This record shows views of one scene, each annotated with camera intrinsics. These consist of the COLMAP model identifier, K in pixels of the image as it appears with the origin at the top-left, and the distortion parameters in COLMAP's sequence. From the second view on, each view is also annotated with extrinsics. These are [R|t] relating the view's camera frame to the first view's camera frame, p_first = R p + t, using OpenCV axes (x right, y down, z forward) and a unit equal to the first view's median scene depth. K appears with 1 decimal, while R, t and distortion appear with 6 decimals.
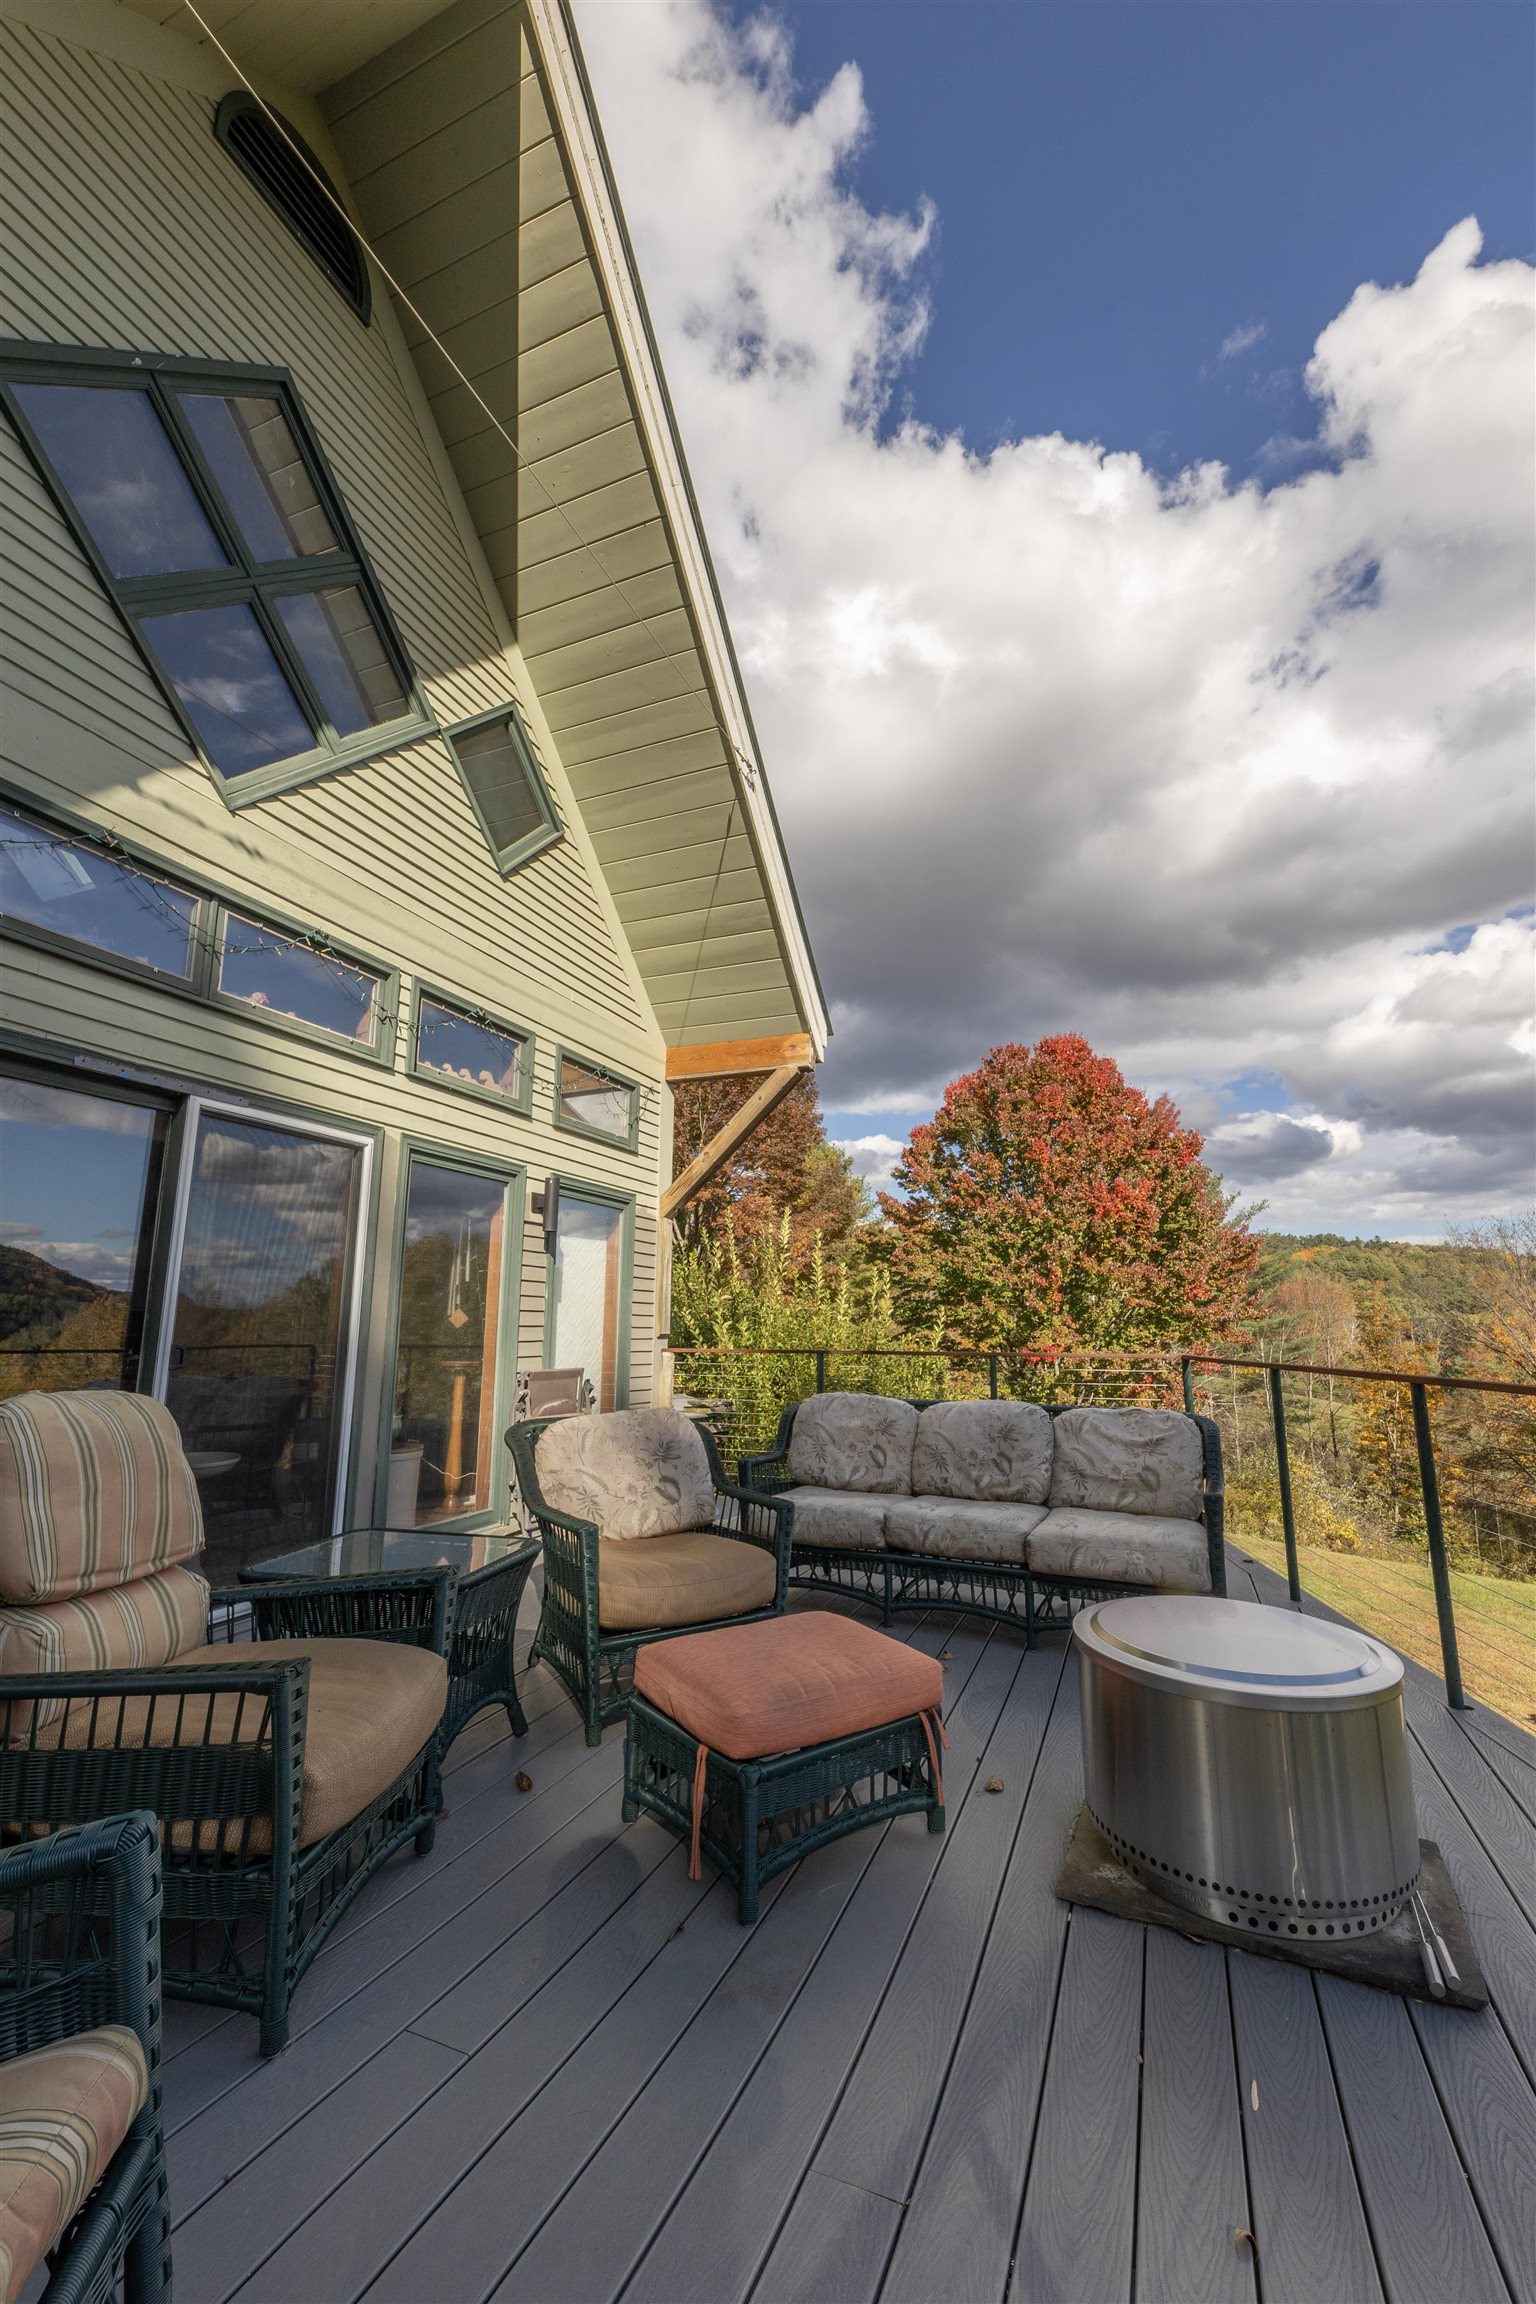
lens RADIAL K [[922.8, 0, 757.1], [0, 922.8, 1164.5], [0, 0, 1]] dist [0.005287, -0.004086]
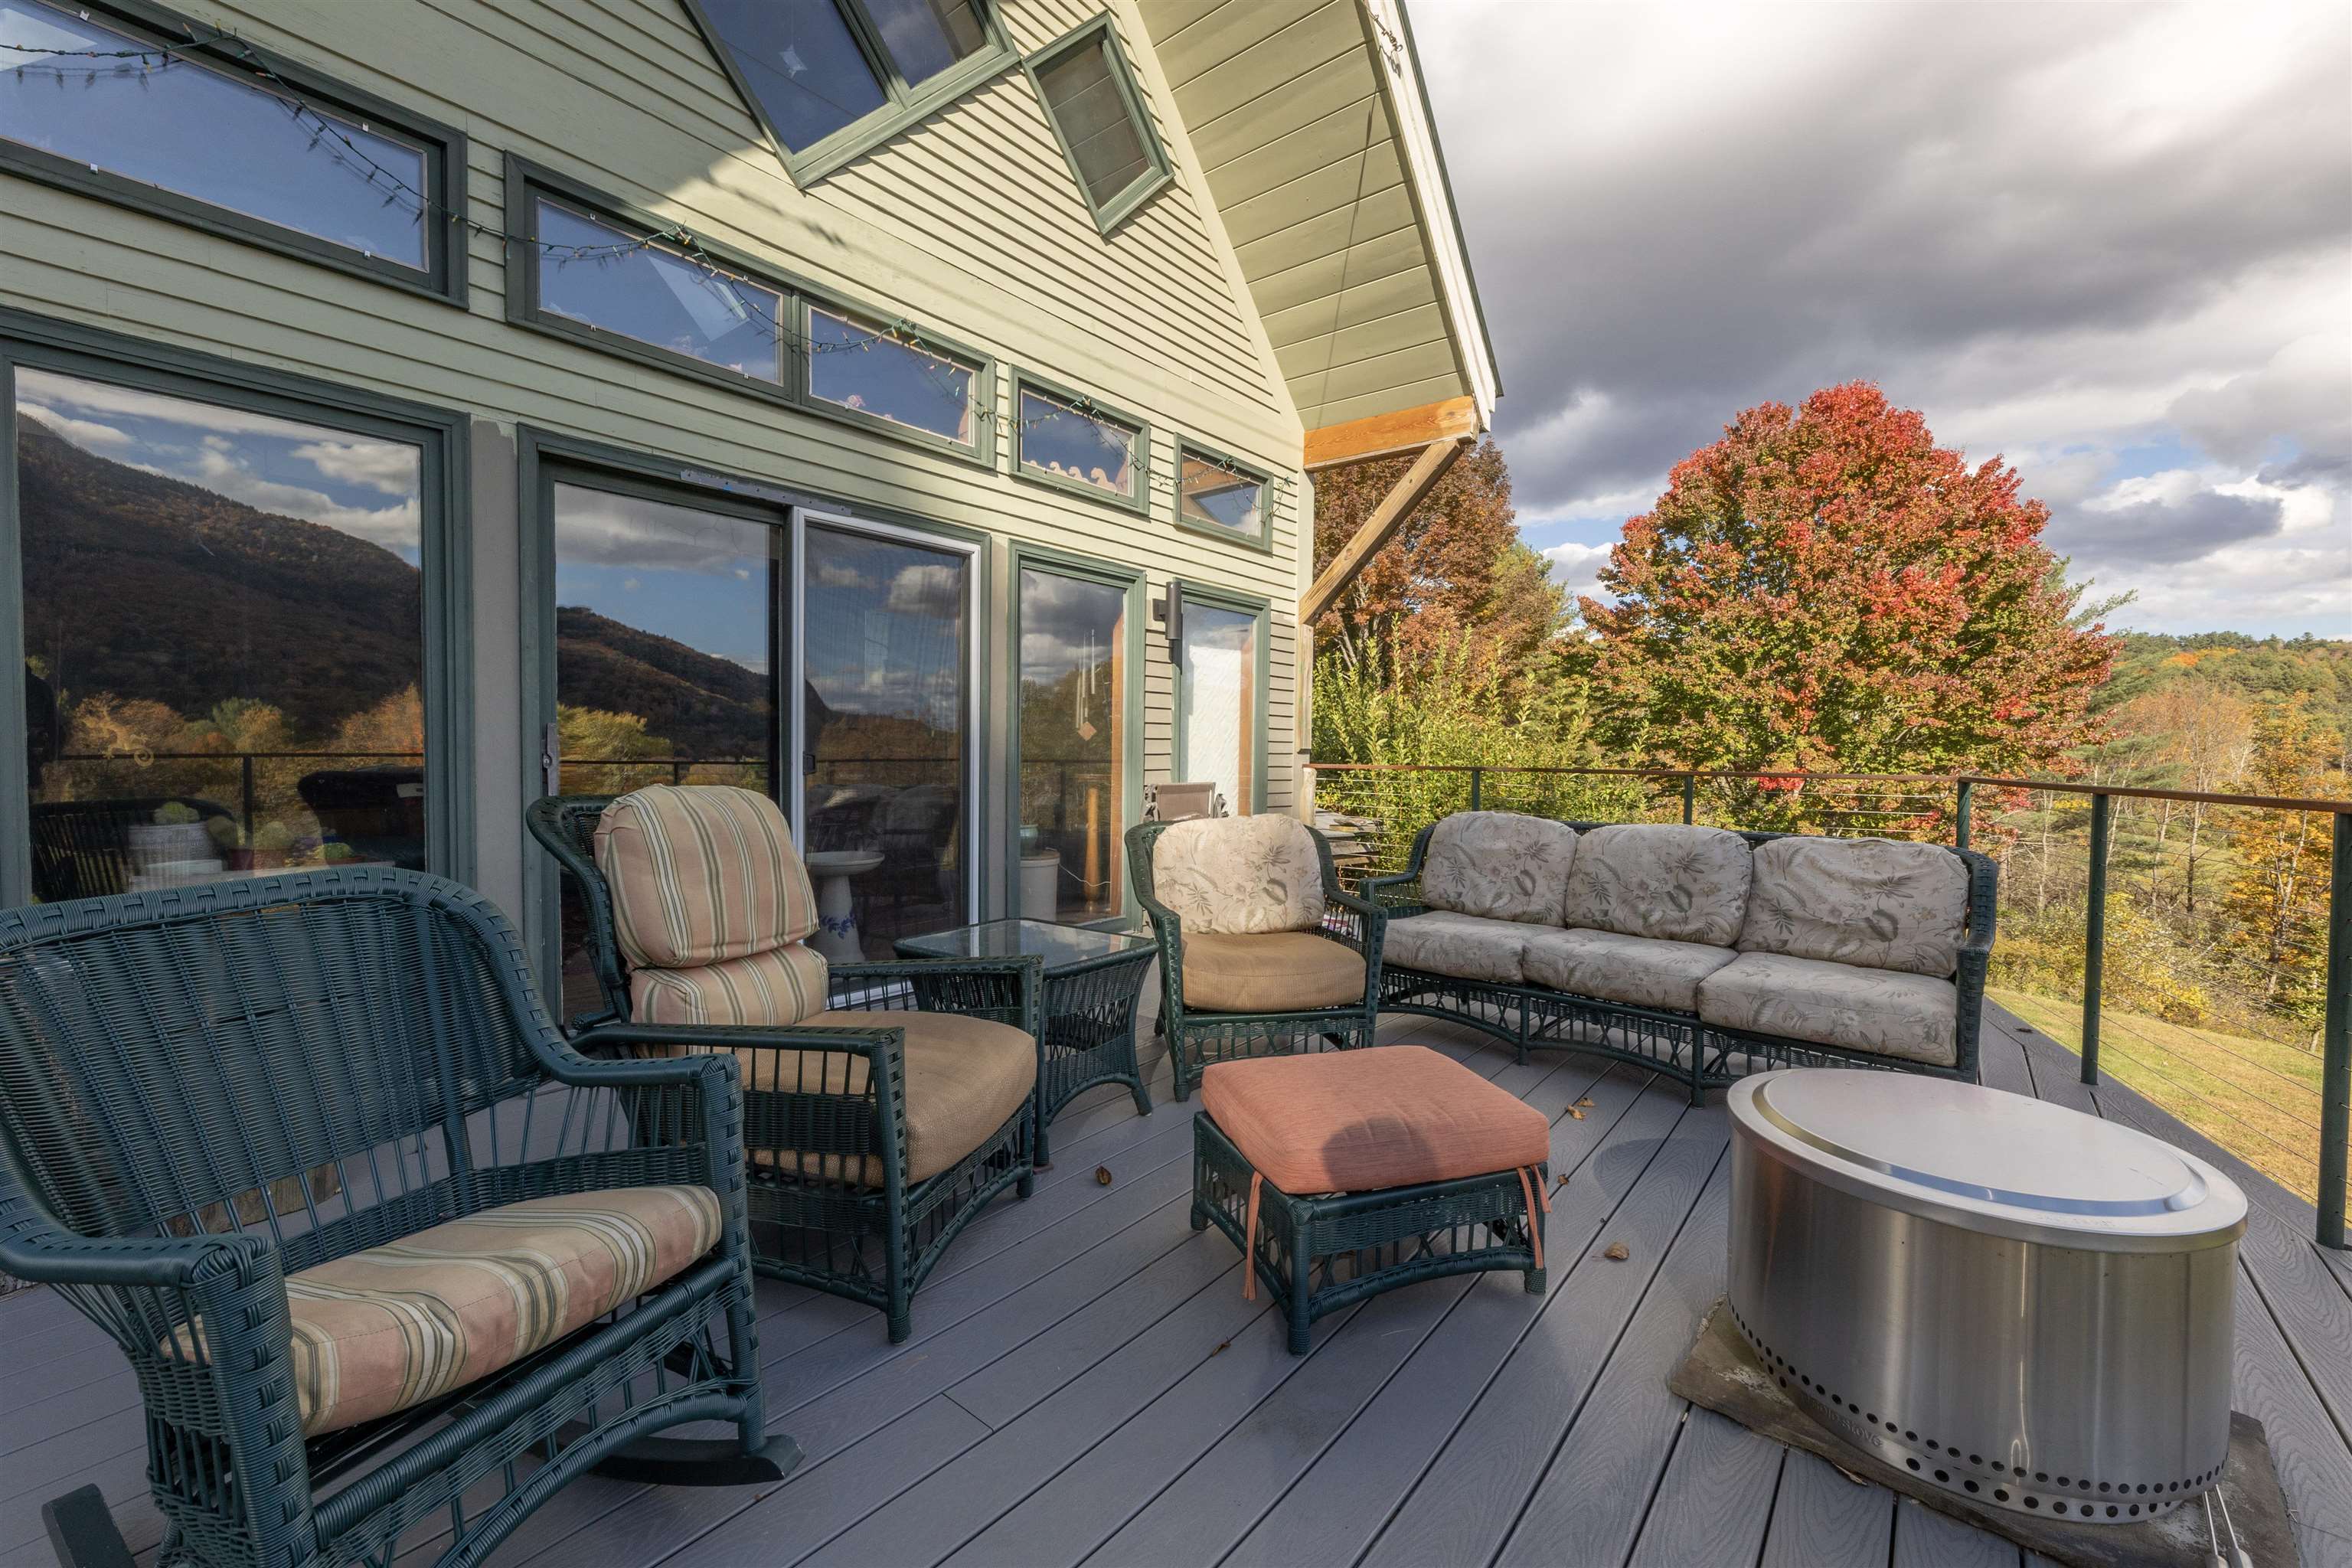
lens RADIAL K [[942.1, 0, 1160.9], [0, 942.1, 775.8], [0, 0, 1]] dist [0.005287, -0.004086]
pose [[0.958238, 0.012734, -0.285690, 0.045856], [0.045177, 0.979723, 0.195198, 0.021403], [0.282382, -0.199953, 0.938232, 0.068669]]
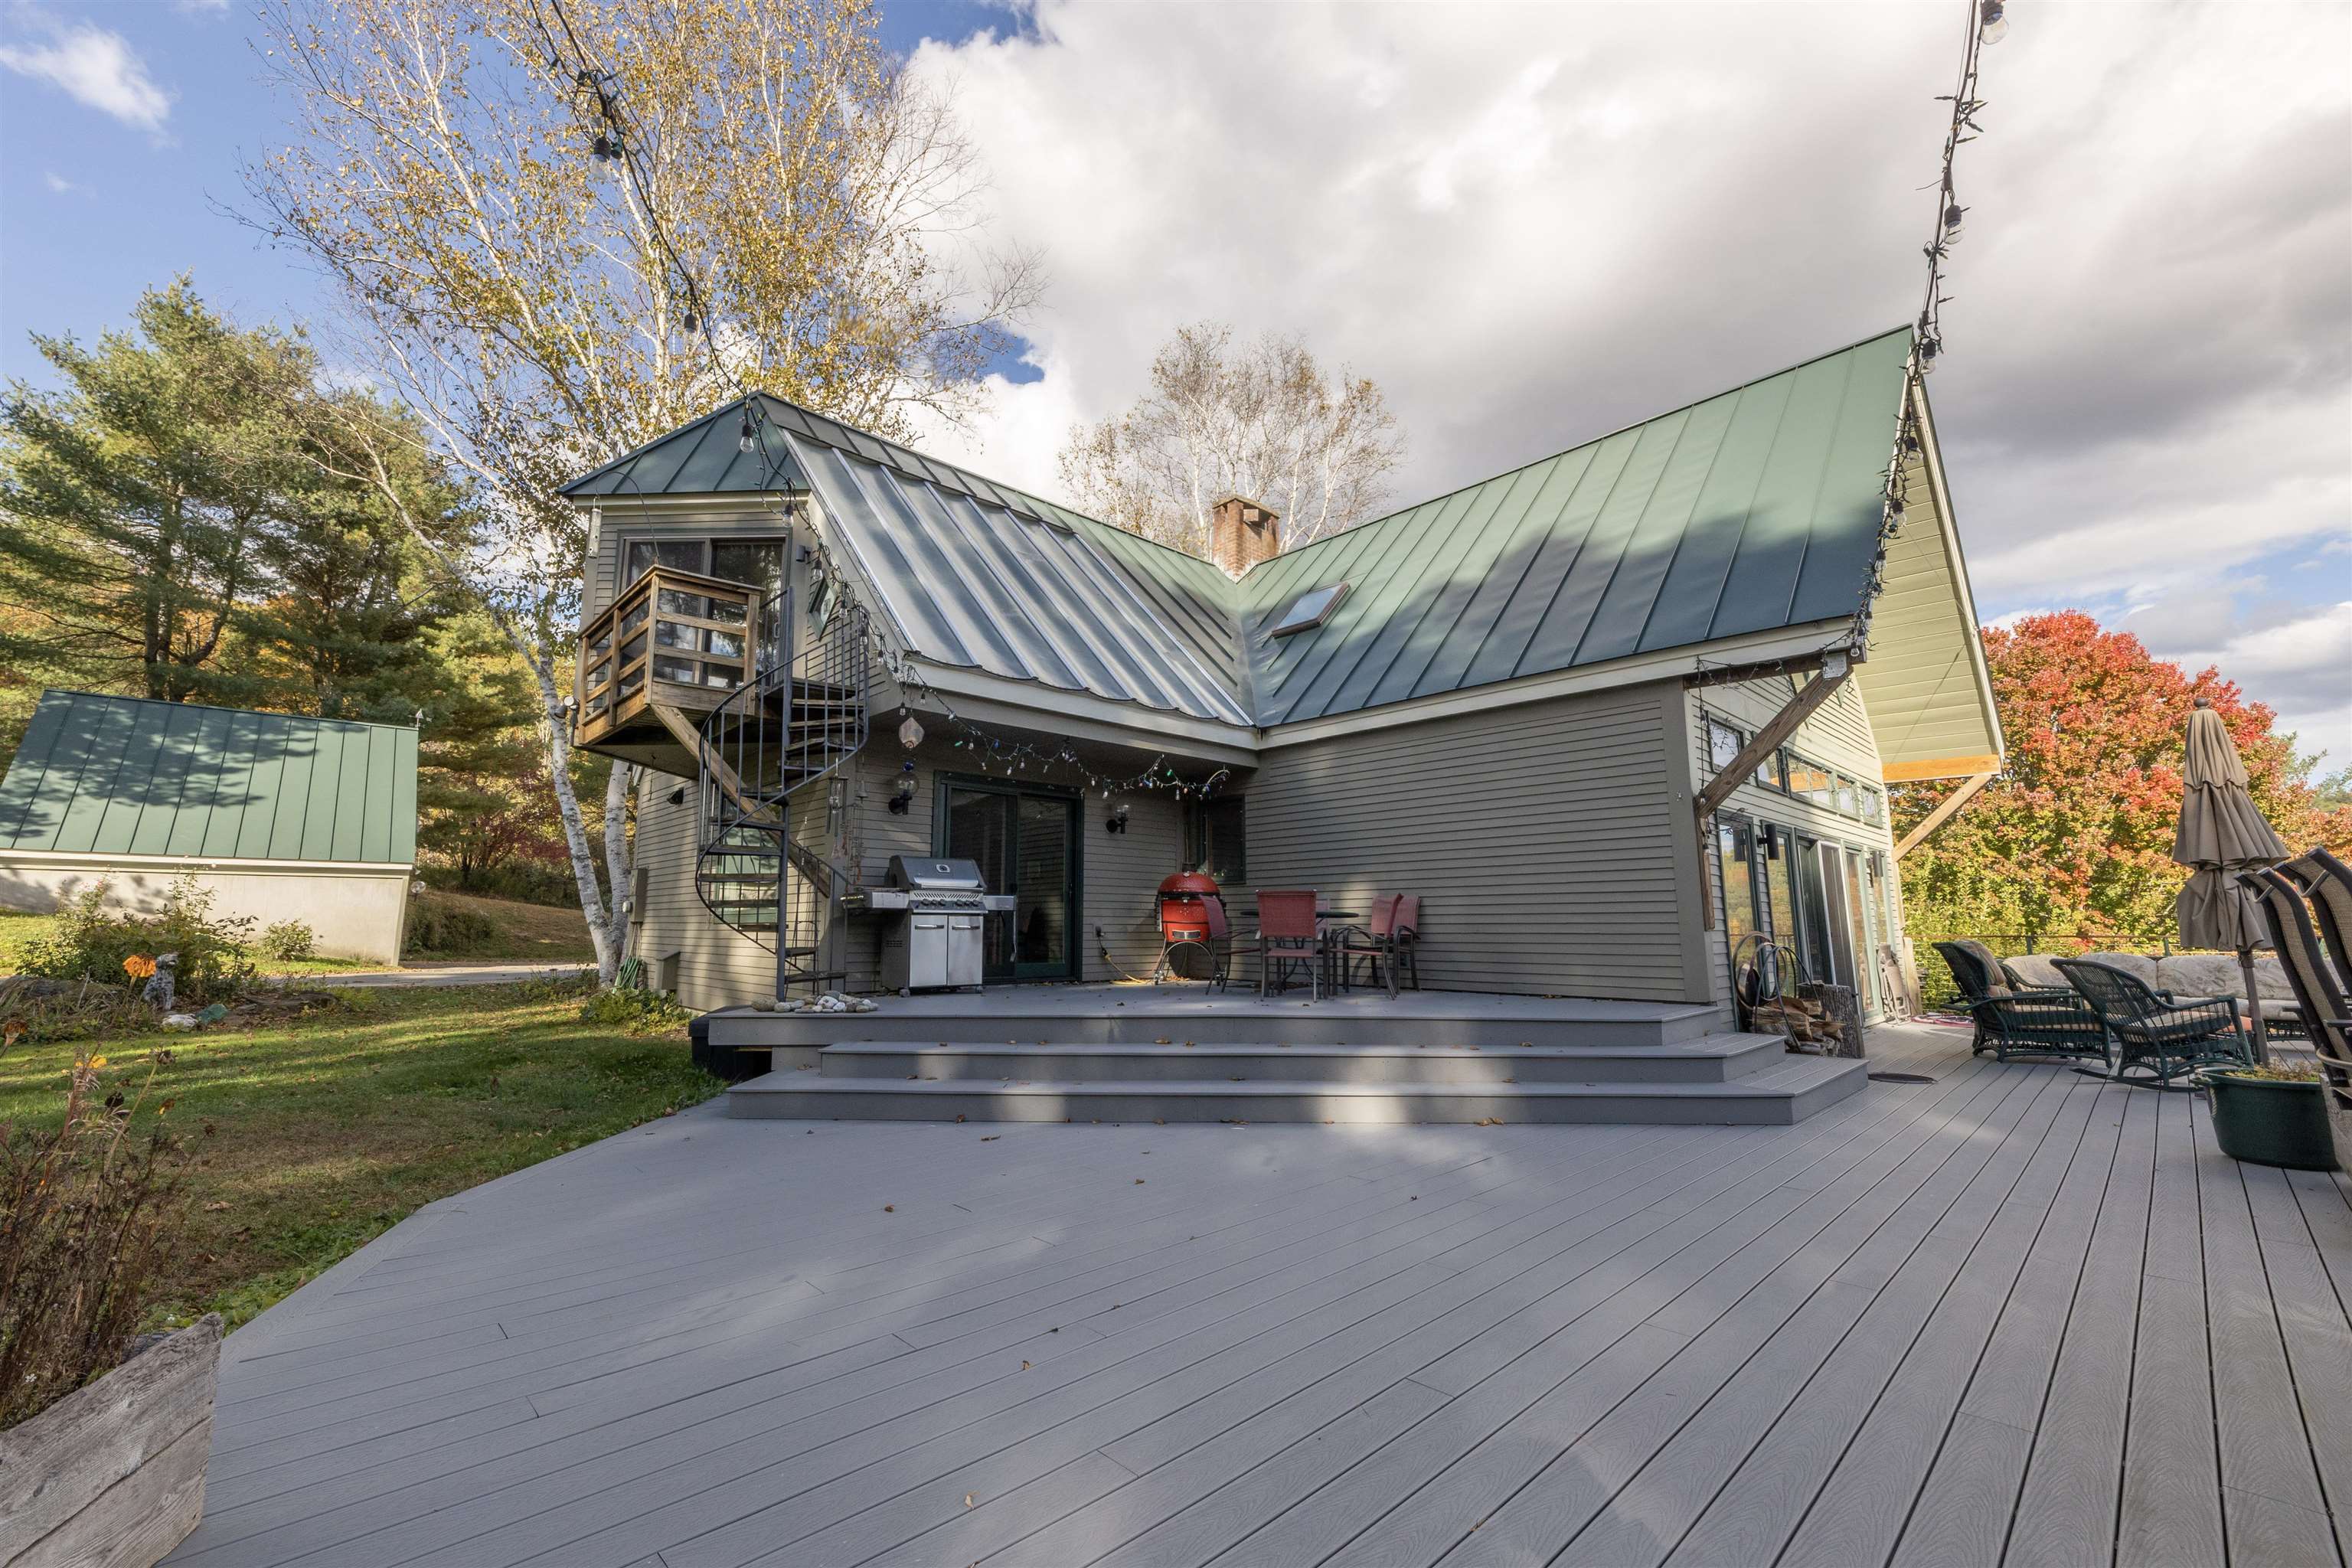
lens RADIAL K [[942.1, 0, 1169.6], [0, 942.1, 771.3], [0, 0, 1]] dist [0.005287, -0.004086]
pose [[0.917809, -0.072539, -0.390339, -0.906066], [0.076754, 0.997038, -0.004813, -0.294326], [0.389532, -0.025543, 0.920659, -1.651530]]
